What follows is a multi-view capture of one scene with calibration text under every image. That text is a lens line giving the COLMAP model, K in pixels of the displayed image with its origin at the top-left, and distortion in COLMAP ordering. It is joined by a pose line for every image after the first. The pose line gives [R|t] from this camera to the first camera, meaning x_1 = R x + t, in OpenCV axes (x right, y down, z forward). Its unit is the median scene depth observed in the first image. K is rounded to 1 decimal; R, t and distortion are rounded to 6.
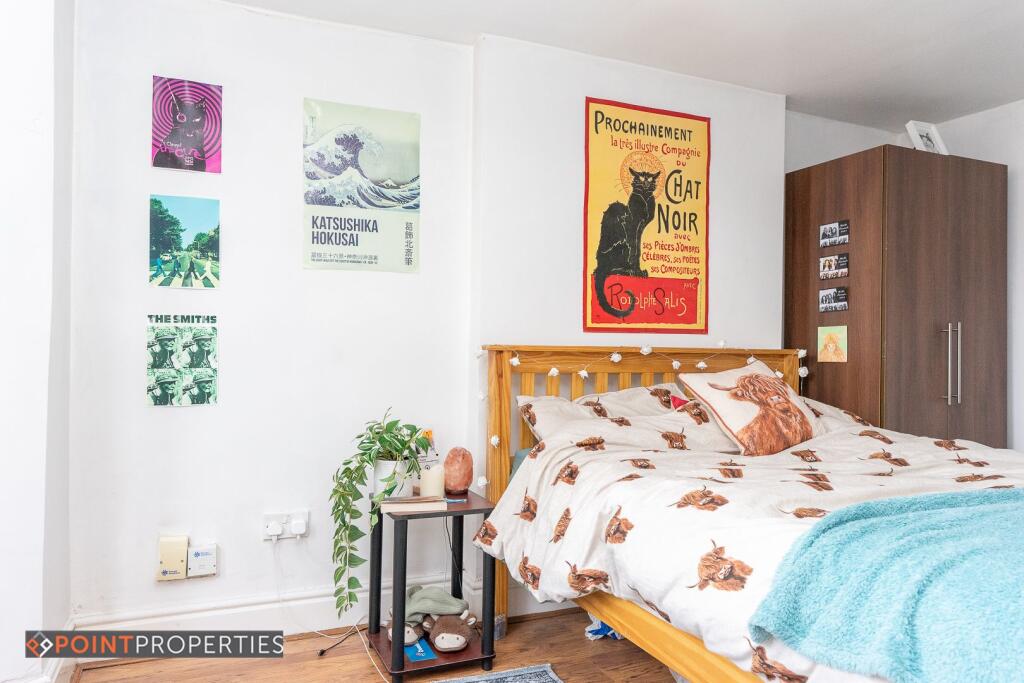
lens RADIAL K [[732.6, 0, 512.6], [0, 732.6, 343.4], [0, 0, 1]] dist [-0.001135, 0.000065]
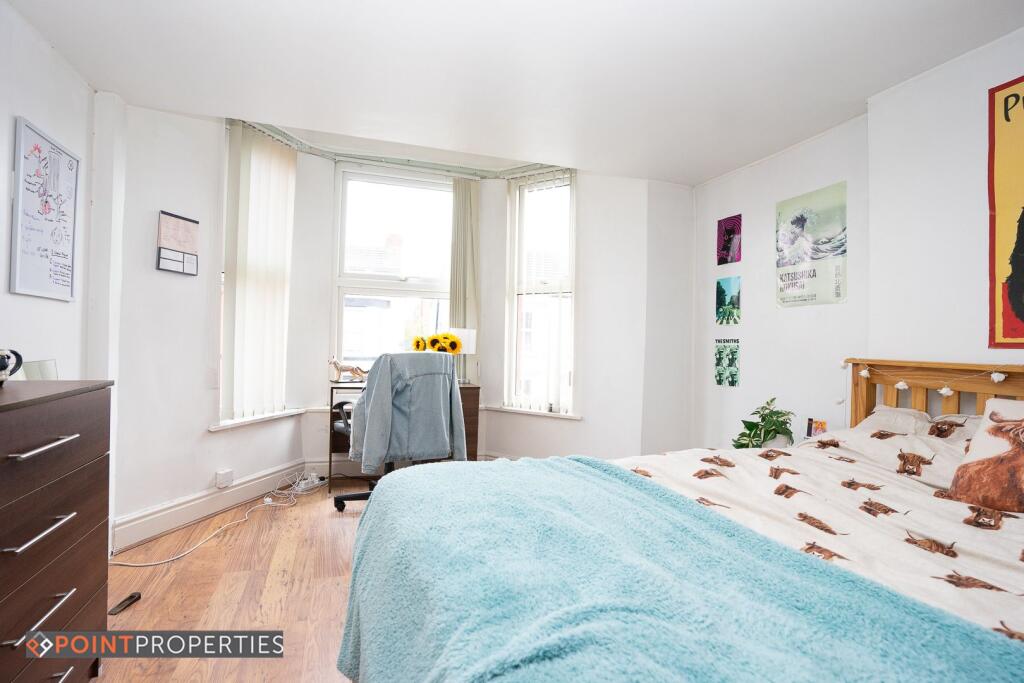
lens RADIAL K [[497.8, 0, 512.9], [0, 497.8, 338.7], [0, 0, 1]] dist [-0.000314, 0.000003]
pose [[-0.093105, -0.019571, -0.995464, 0.897943], [-0.020753, 0.999628, -0.017712, -0.004804], [0.995440, 0.019010, -0.093476, 0.557693]]
